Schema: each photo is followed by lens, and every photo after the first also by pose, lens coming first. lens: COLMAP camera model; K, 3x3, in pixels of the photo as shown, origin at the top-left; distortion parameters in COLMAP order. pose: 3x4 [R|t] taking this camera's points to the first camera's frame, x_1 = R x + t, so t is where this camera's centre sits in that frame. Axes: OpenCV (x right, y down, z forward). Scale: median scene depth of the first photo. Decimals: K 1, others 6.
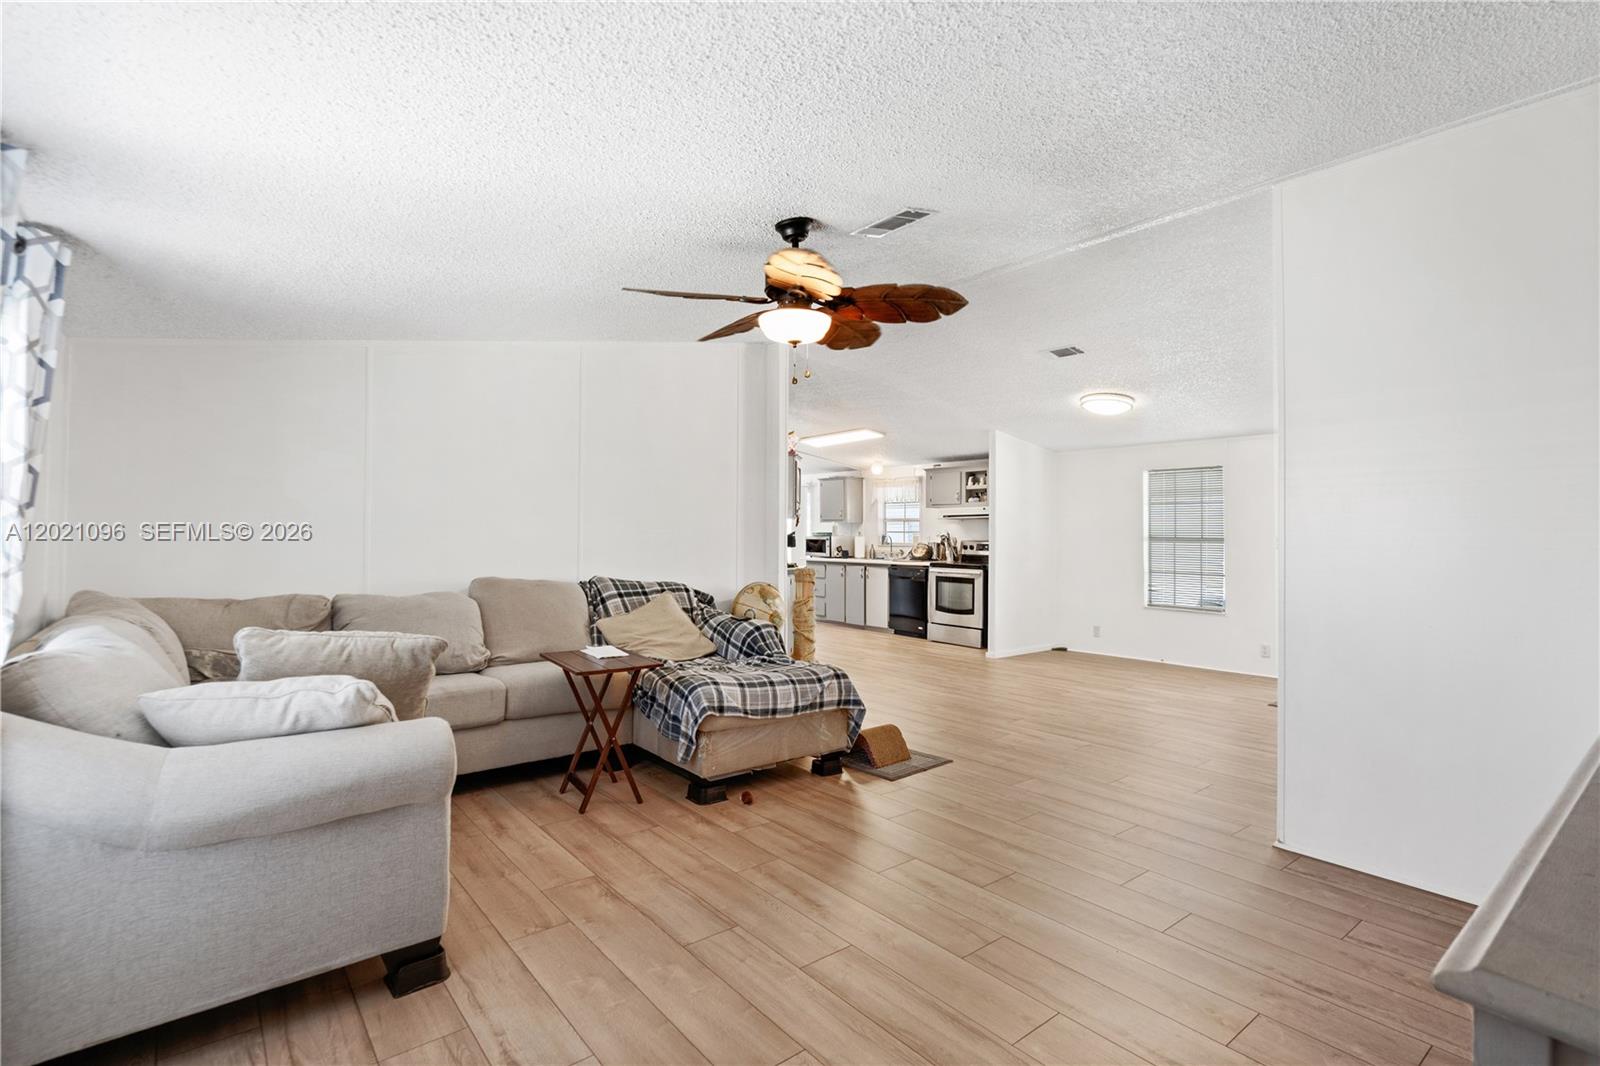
lens RADIAL K [[754.9, 0, 805.5], [0, 754.9, 522.6], [0, 0, 1]] dist [-0.001257, 0.001328]
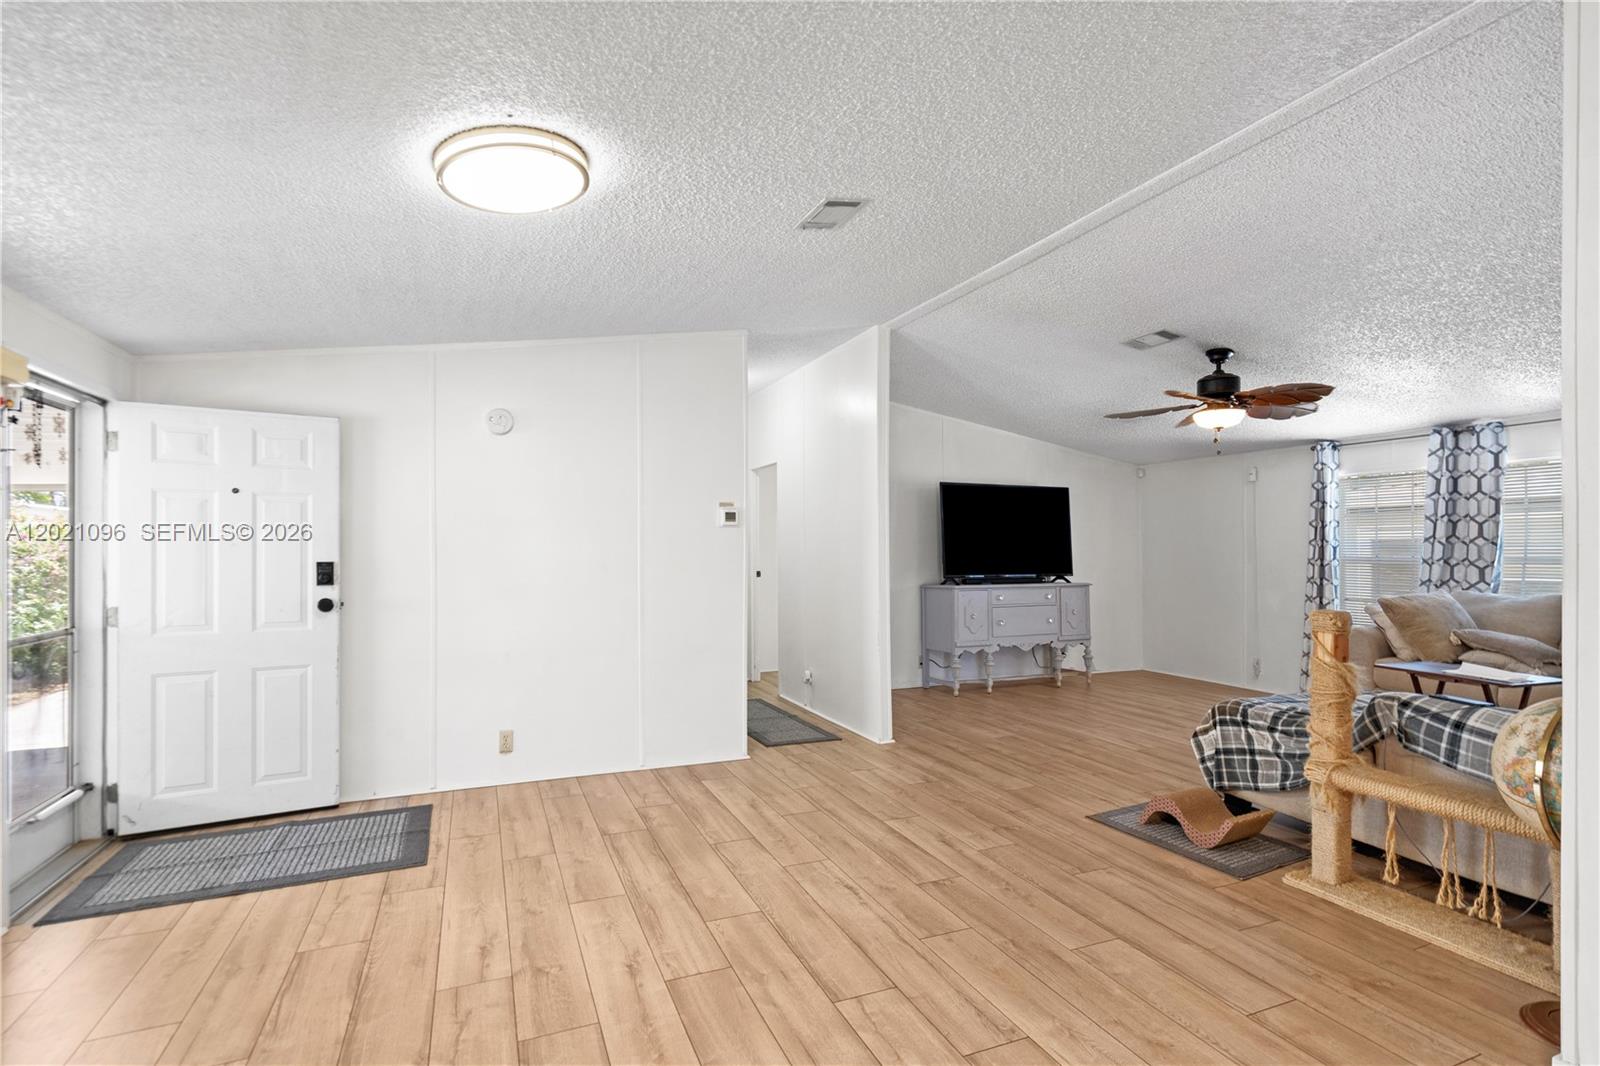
lens RADIAL K [[754.9, 0, 795.4], [0, 754.9, 539.9], [0, 0, 1]] dist [-0.001257, 0.001328]
pose [[-0.957676, -0.000704, 0.287848, 0.119202], [-0.006237, 0.999813, -0.018305, 0.009073], [-0.287781, -0.019325, -0.957501, 0.867928]]
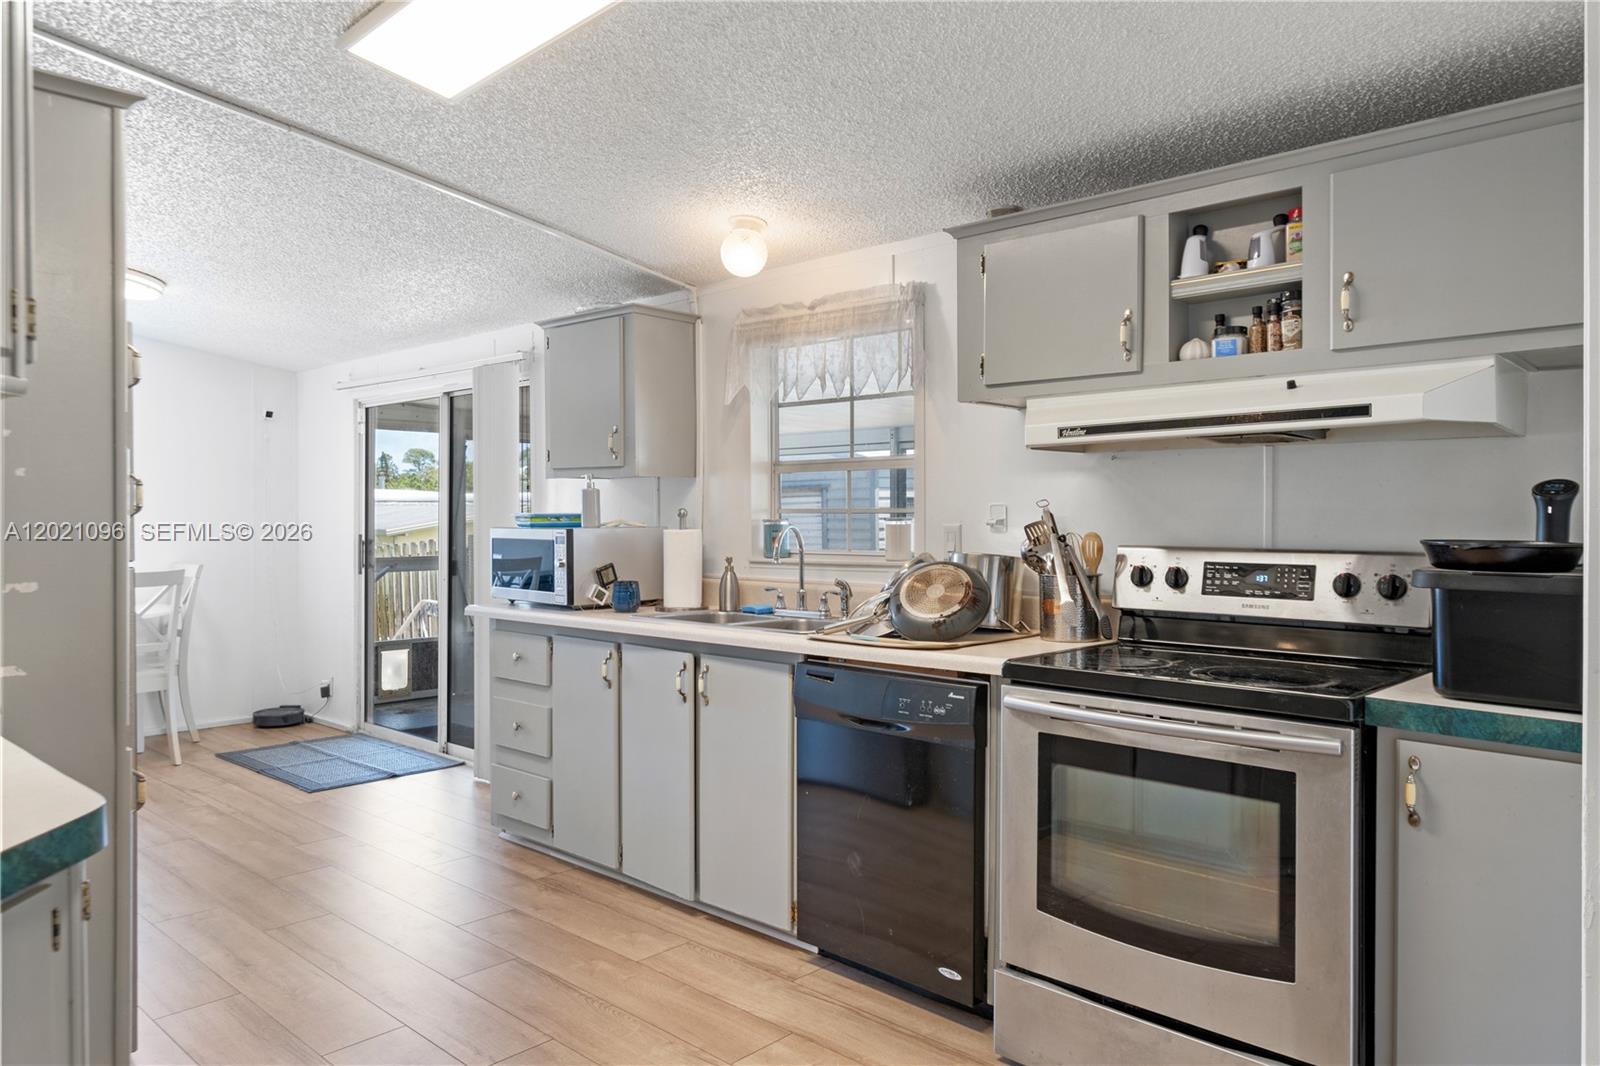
lens RADIAL K [[1084.6, 0, 809.2], [0, 1084.6, 521.5], [0, 0, 1]] dist [-0.015661, -0.000639]
pose [[0.990977, -0.005872, 0.133903, 0.074539], [0.003396, 0.999819, 0.018713, 0.010501], [-0.133989, -0.018090, 0.990818, 0.706311]]
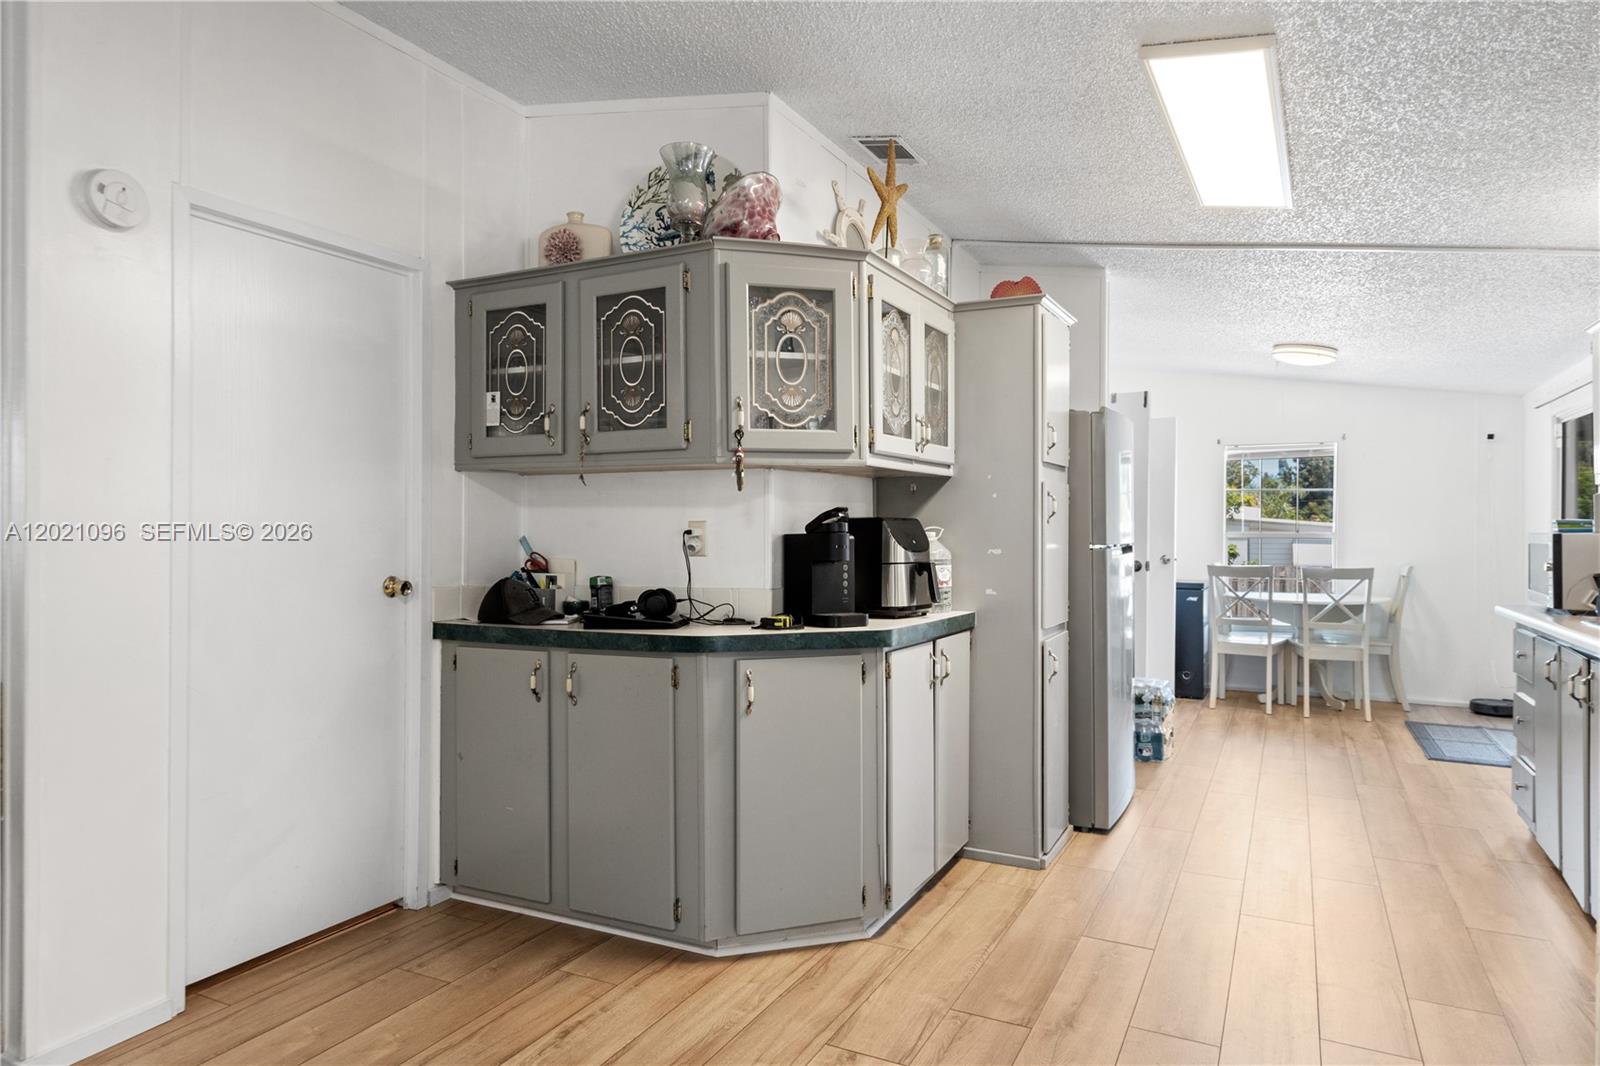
lens RADIAL K [[965.3, 0, 807.4], [0, 965.3, 523.3], [0, 0, 1]] dist [0.009378, 0.003742]
pose [[0.404813, -0.008652, -0.914358, 0.277948], [0.007706, 0.999952, -0.006050, 0.017012], [0.914367, -0.004597, 0.404861, 0.707261]]
